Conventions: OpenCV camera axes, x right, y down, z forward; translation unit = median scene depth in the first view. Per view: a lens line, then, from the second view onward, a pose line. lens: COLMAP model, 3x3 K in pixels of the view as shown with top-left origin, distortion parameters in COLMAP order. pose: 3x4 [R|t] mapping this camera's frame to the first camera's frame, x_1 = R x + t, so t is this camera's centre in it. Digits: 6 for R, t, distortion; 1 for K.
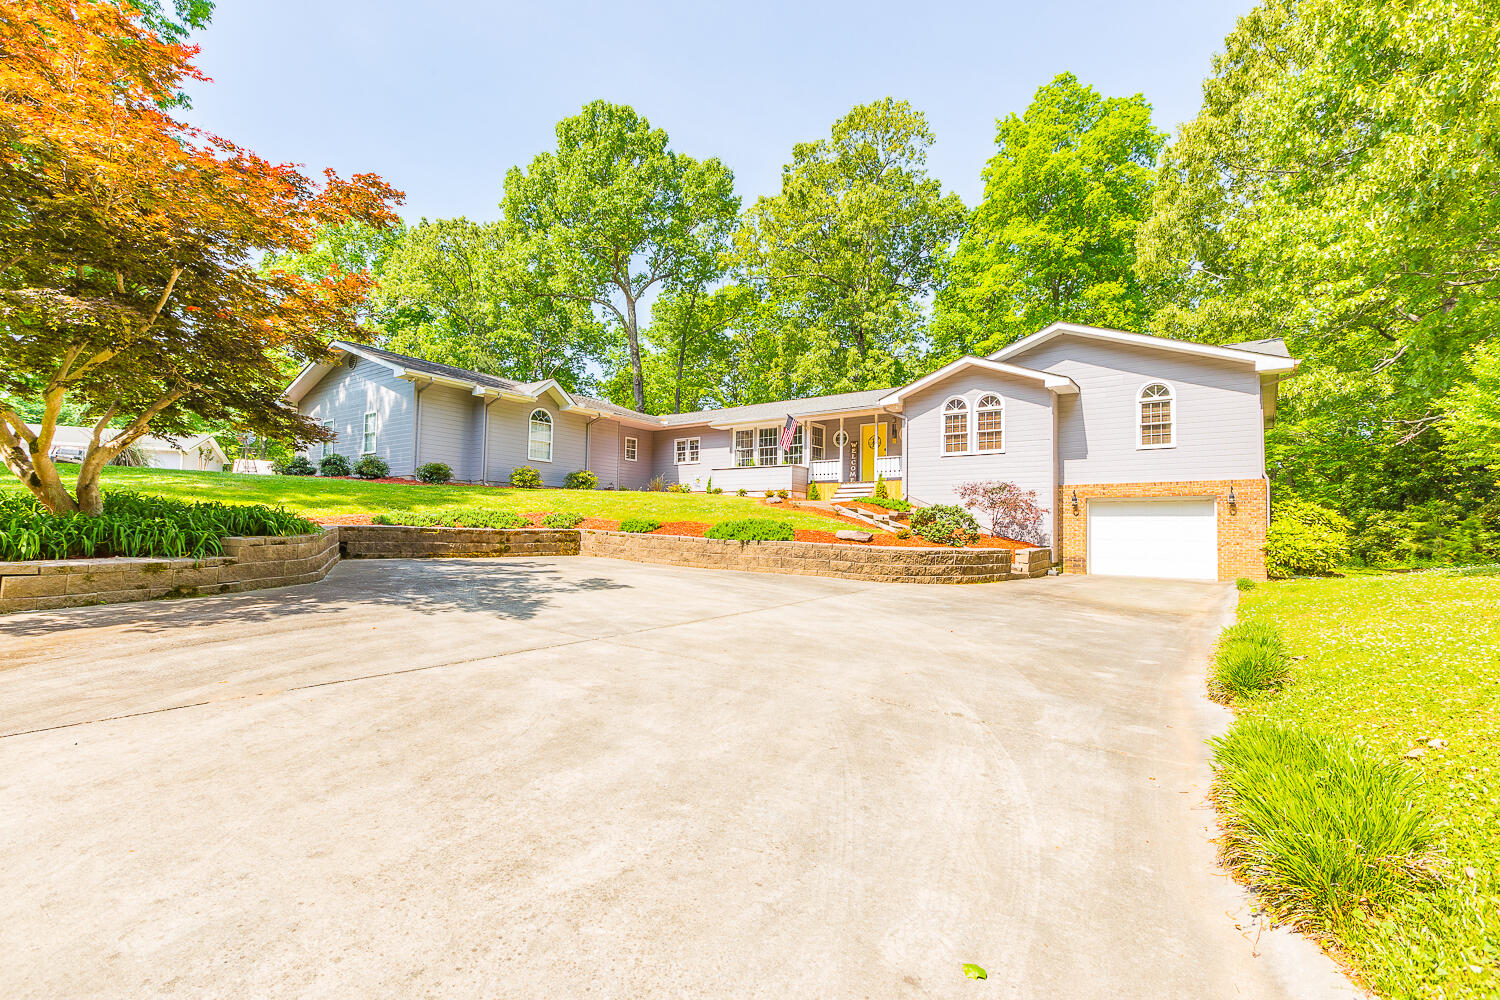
lens RADIAL K [[677.3, 0, 728.9], [0, 677.3, 502.8], [0, 0, 1]] dist [0.004606, -0.001200]
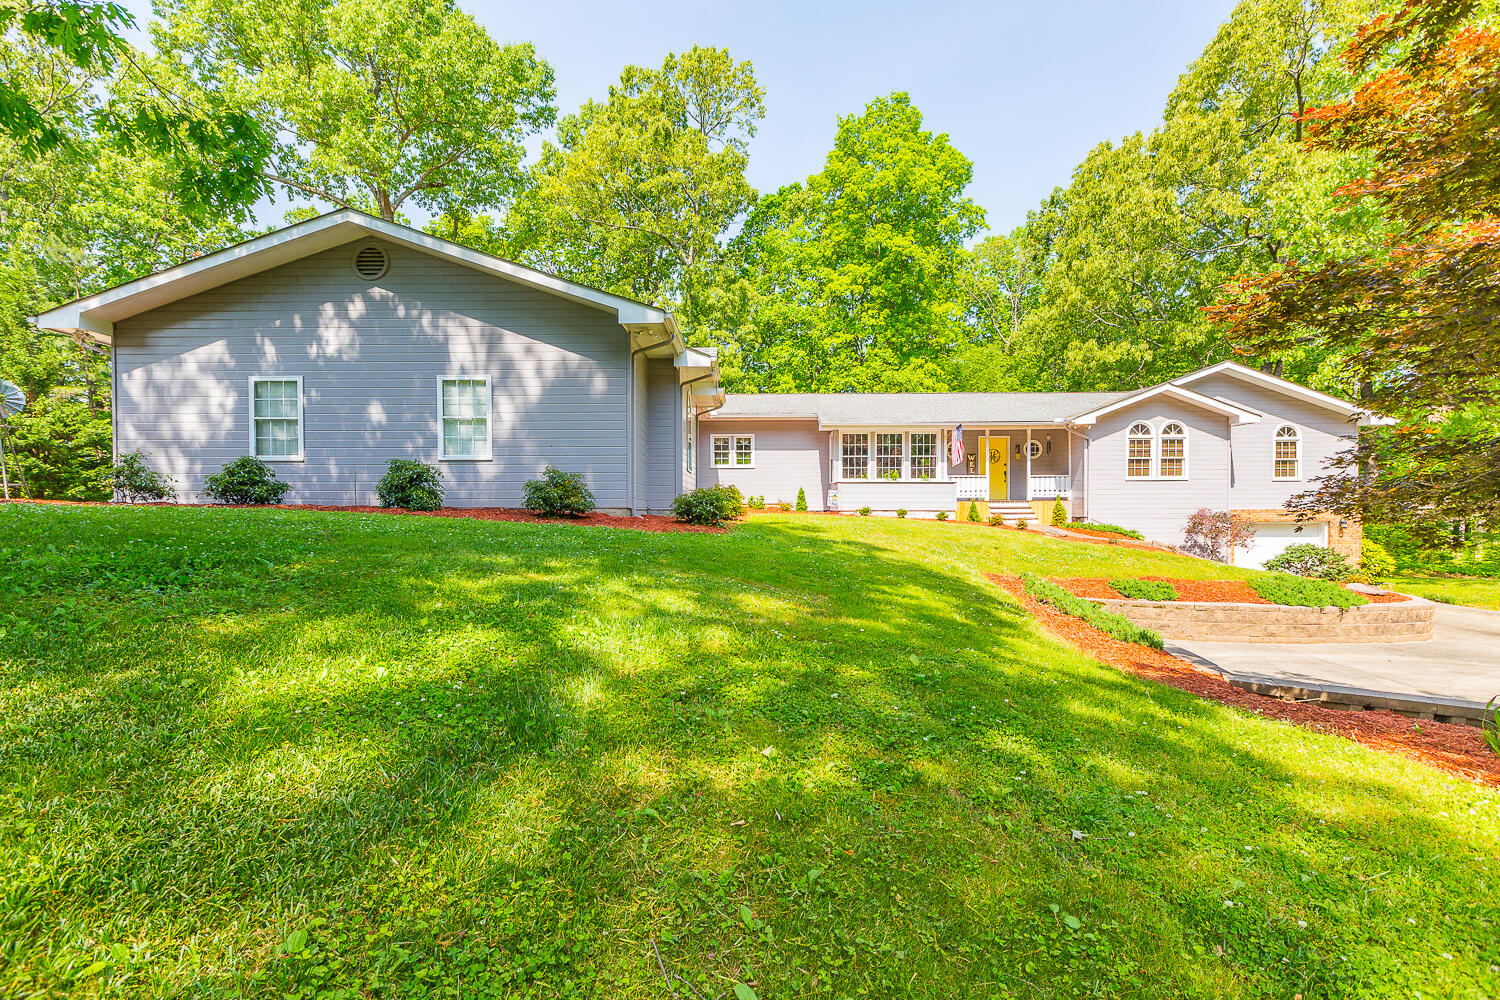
lens RADIAL K [[677.3, 0, 750.7], [0, 677.3, 522.5], [0, 0, 1]] dist [0.004606, -0.001200]
pose [[0.808219, -0.036142, 0.587771, -0.676424], [-0.008049, 0.997344, 0.072394, -0.067851], [-0.588826, -0.063241, 0.805782, 0.465428]]
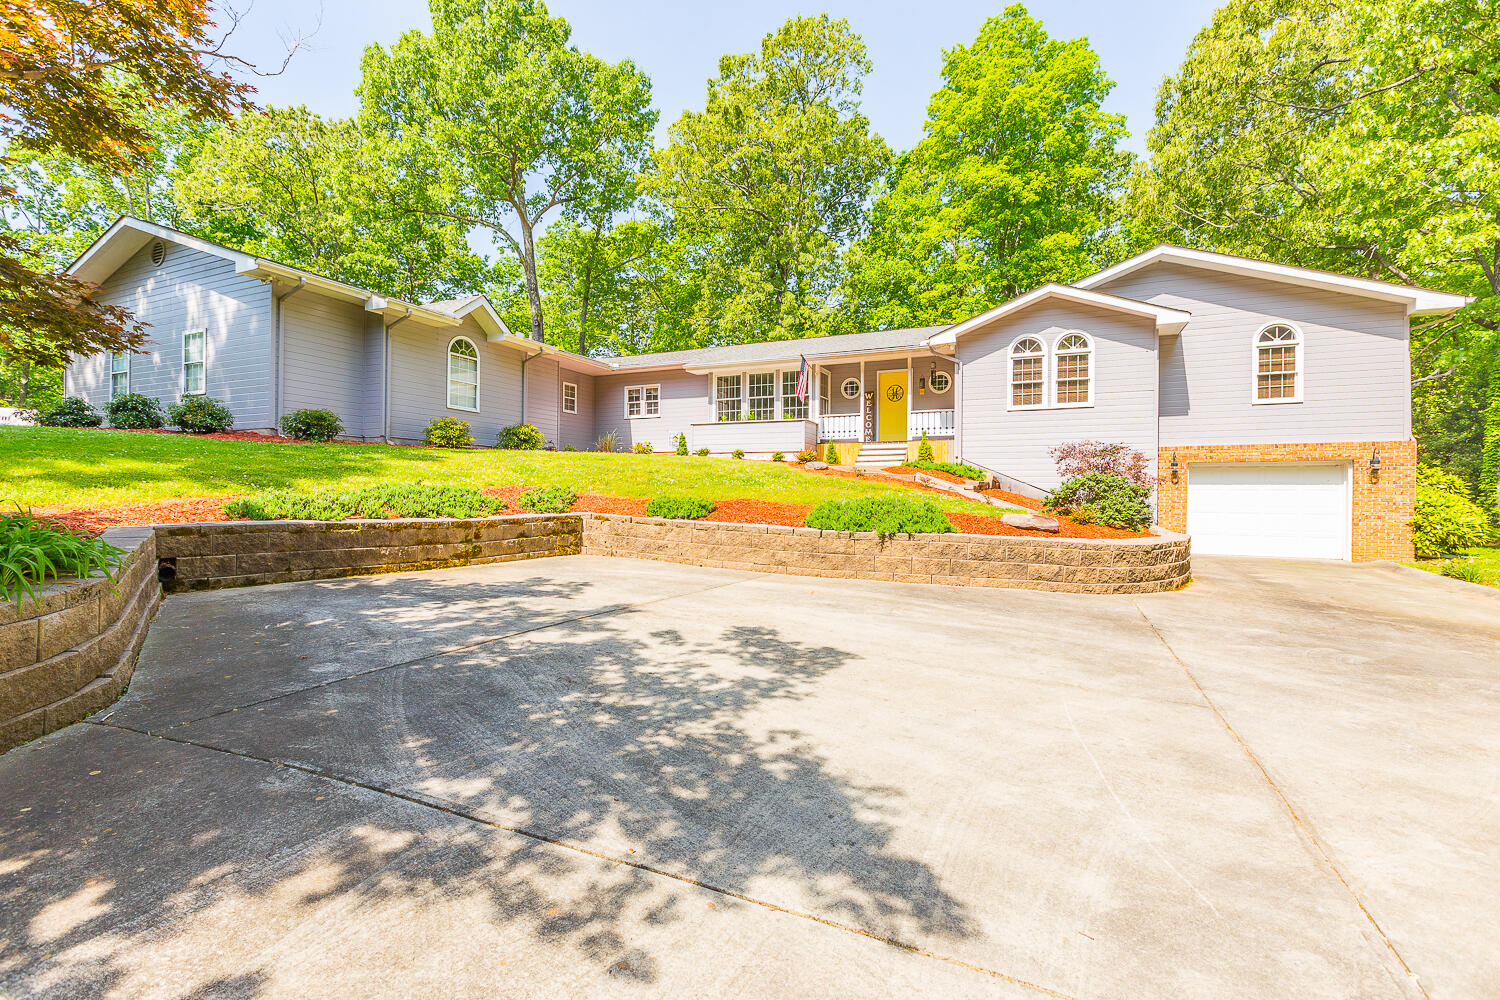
lens RADIAL K [[675.4, 0, 739.6], [0, 675.4, 495.1], [0, 0, 1]] dist [0.005411, -0.001066]
pose [[0.979281, -0.011299, 0.202192, -0.149059], [0.000980, 0.998695, 0.051065, -0.008415], [-0.202505, -0.049809, 0.978014, 0.249694]]
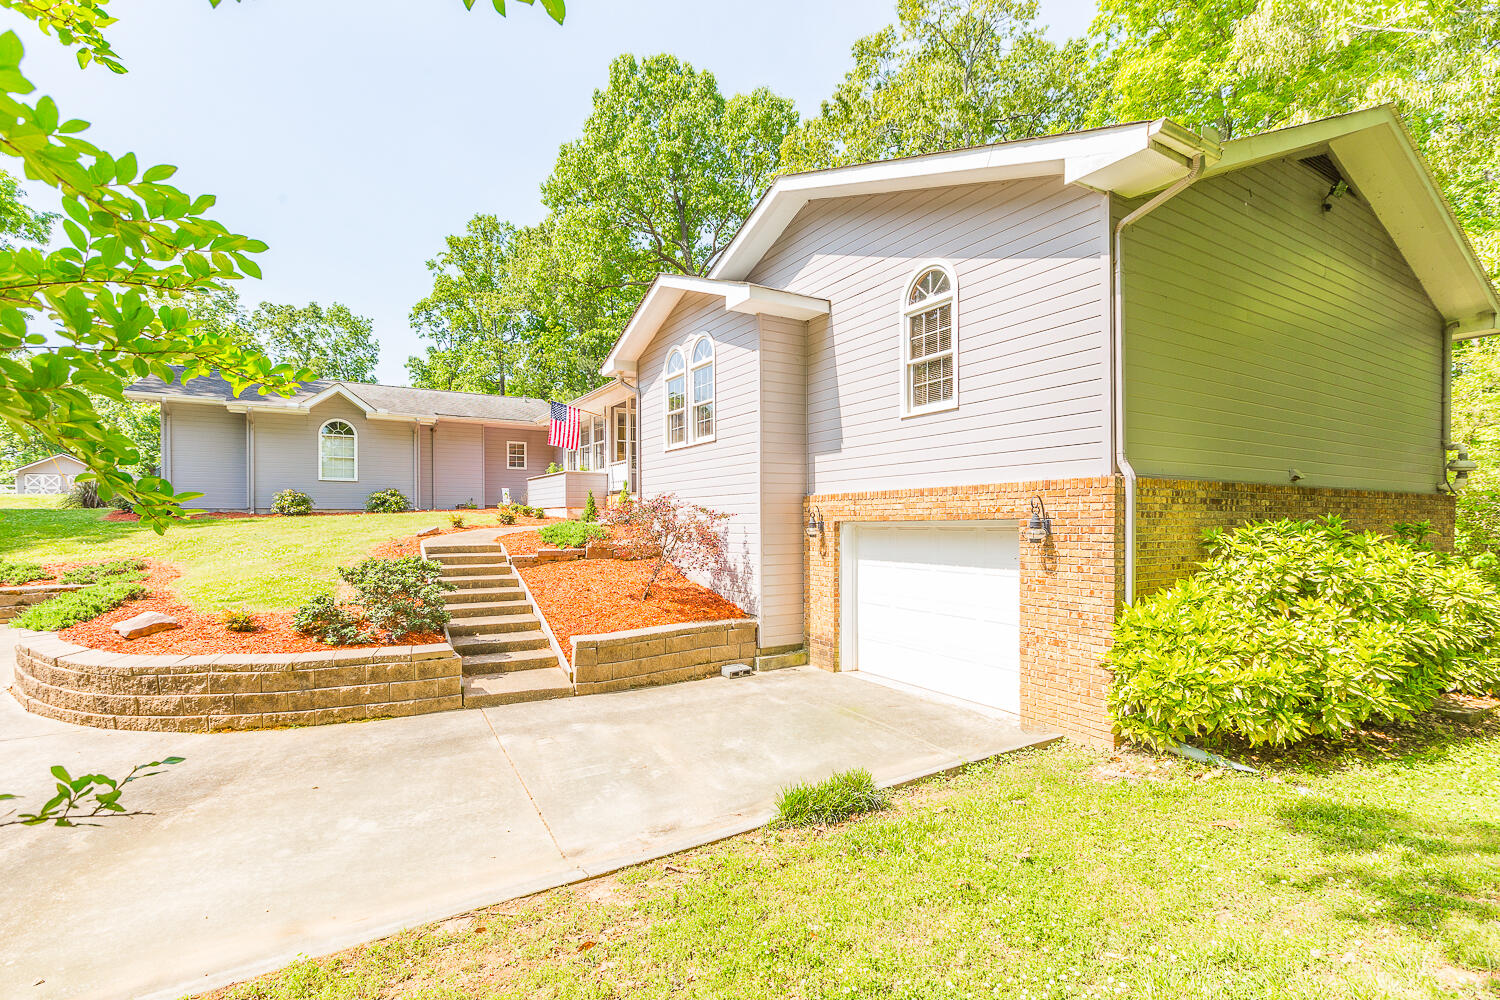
lens RADIAL K [[677.3, 0, 728.8], [0, 677.3, 513.6], [0, 0, 1]] dist [0.004606, -0.001200]
pose [[0.922578, -0.026820, -0.384877, 0.540400], [0.039453, 0.998910, 0.024963, -0.023761], [0.383788, -0.038215, 0.922630, 0.422036]]
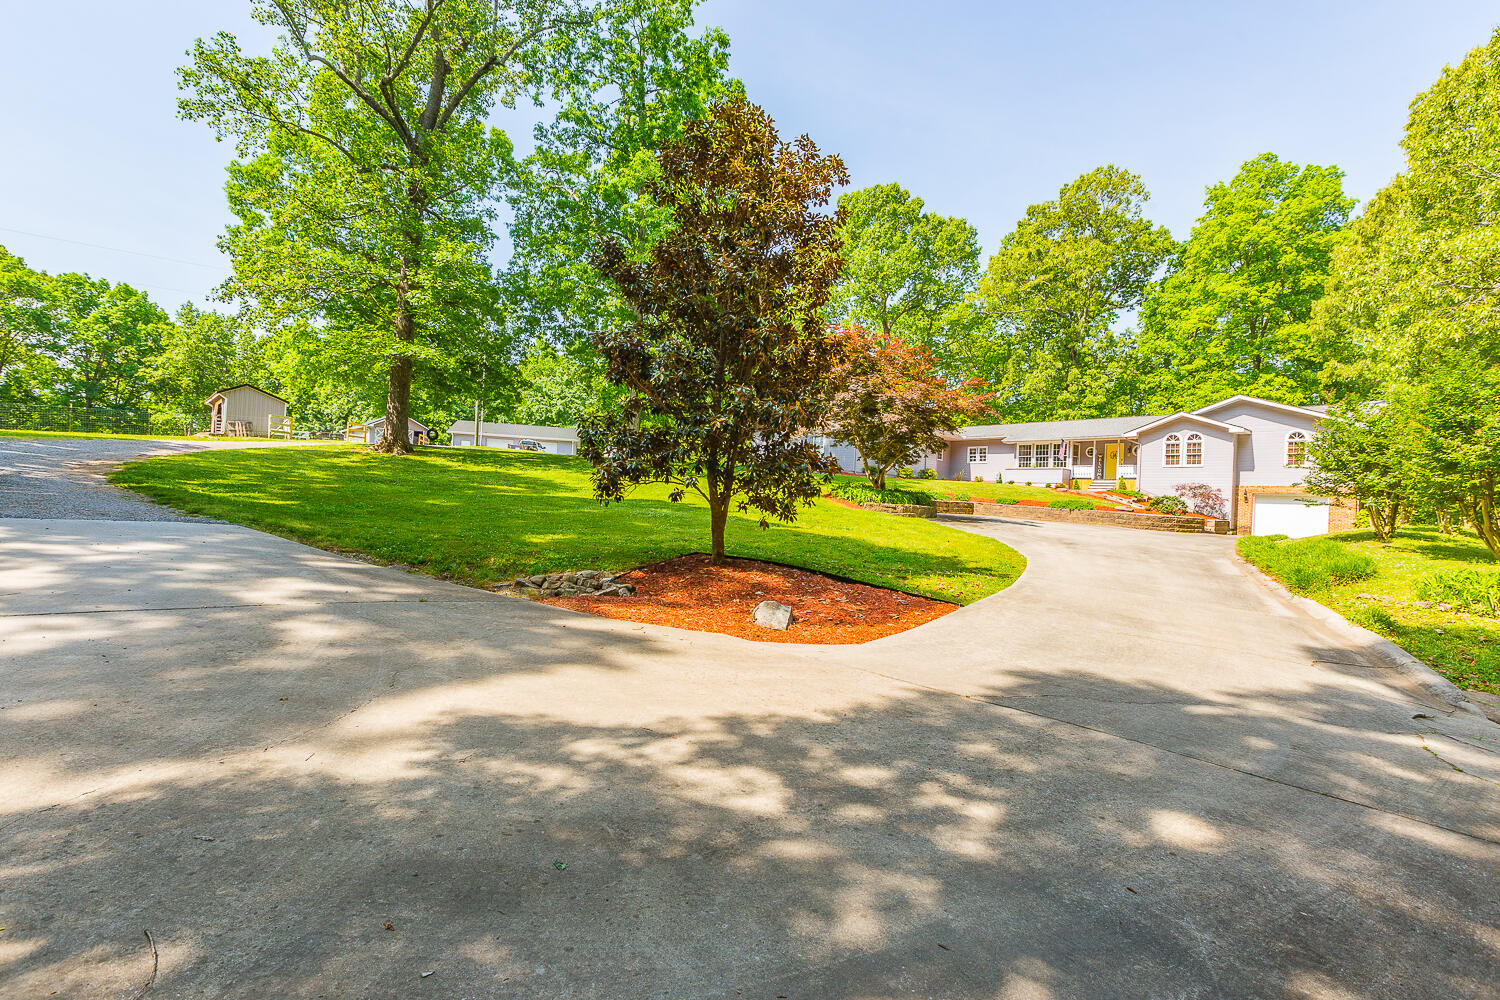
lens RADIAL K [[677.3, 0, 744.4], [0, 677.3, 495.6], [0, 0, 1]] dist [0.004606, -0.001200]
pose [[0.979039, 0.027772, -0.201773, -0.360169], [-0.022658, 0.999362, 0.027610, -0.016901], [0.202411, -0.022459, 0.979043, -0.869066]]
